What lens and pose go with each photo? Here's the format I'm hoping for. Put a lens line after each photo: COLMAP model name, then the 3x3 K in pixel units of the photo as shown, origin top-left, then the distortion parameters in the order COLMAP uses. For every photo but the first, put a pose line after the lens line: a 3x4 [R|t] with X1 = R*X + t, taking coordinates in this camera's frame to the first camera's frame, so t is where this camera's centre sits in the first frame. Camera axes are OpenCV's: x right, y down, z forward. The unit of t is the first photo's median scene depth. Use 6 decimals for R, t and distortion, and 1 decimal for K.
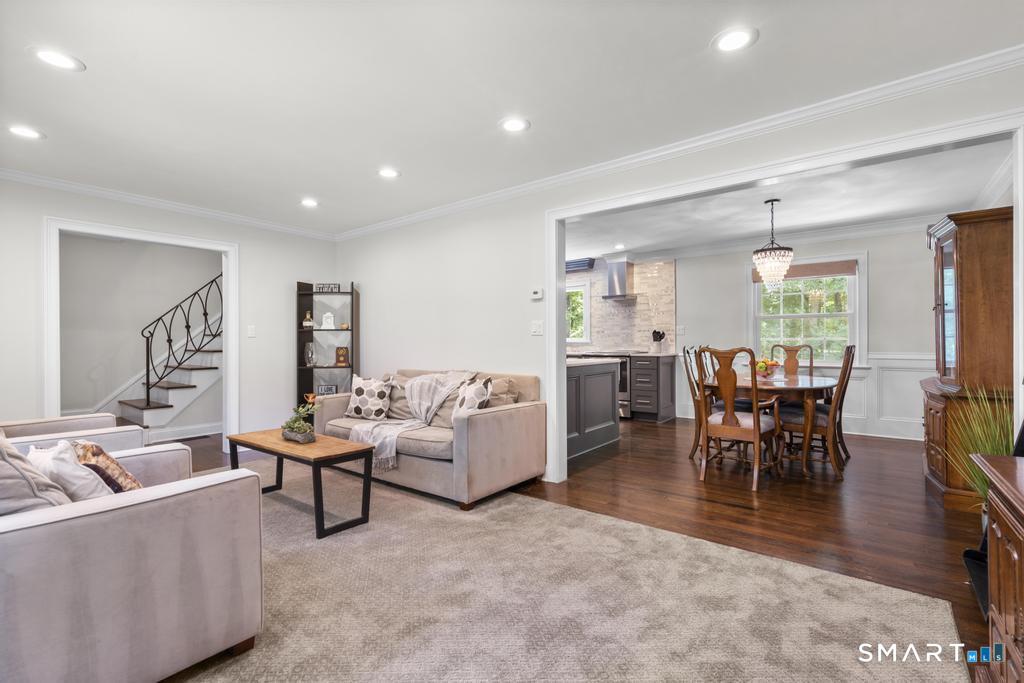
lens RADIAL K [[461.2, 0, 515.9], [0, 461.2, 341.1], [0, 0, 1]] dist [-0.004161, 0.000127]
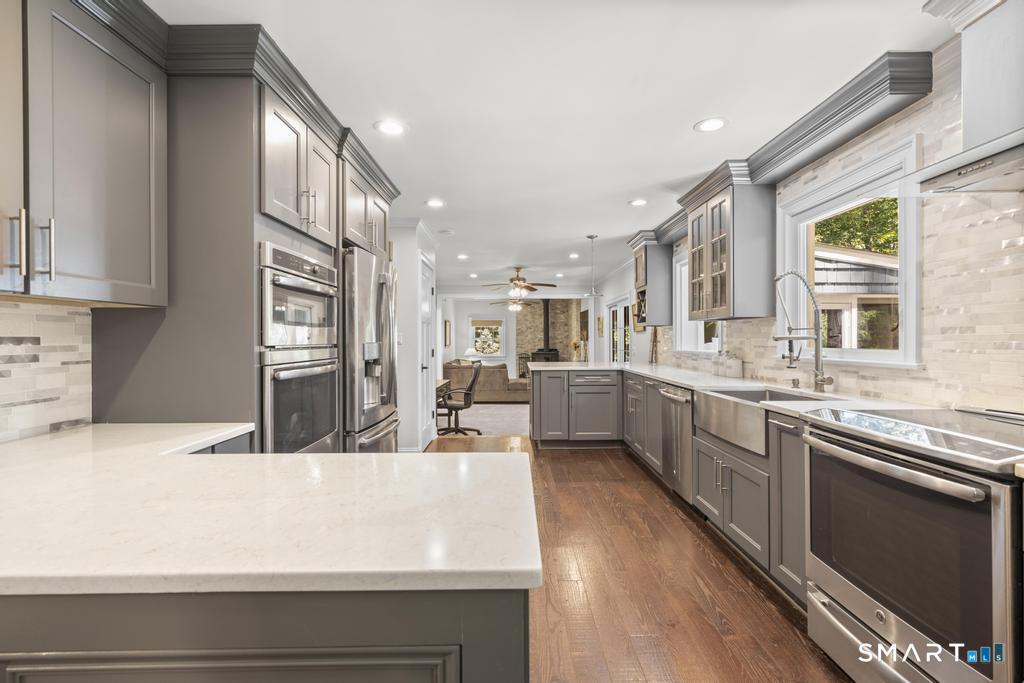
lens RADIAL K [[461.2, 0, 515.9], [0, 461.2, 341.1], [0, 0, 1]] dist [-0.004161, 0.000127]
pose [[0.624405, 0.006233, -0.781076, 0.264985], [0.001674, 0.999955, 0.009318, -0.018915], [0.781099, -0.007126, 0.624367, 0.754069]]
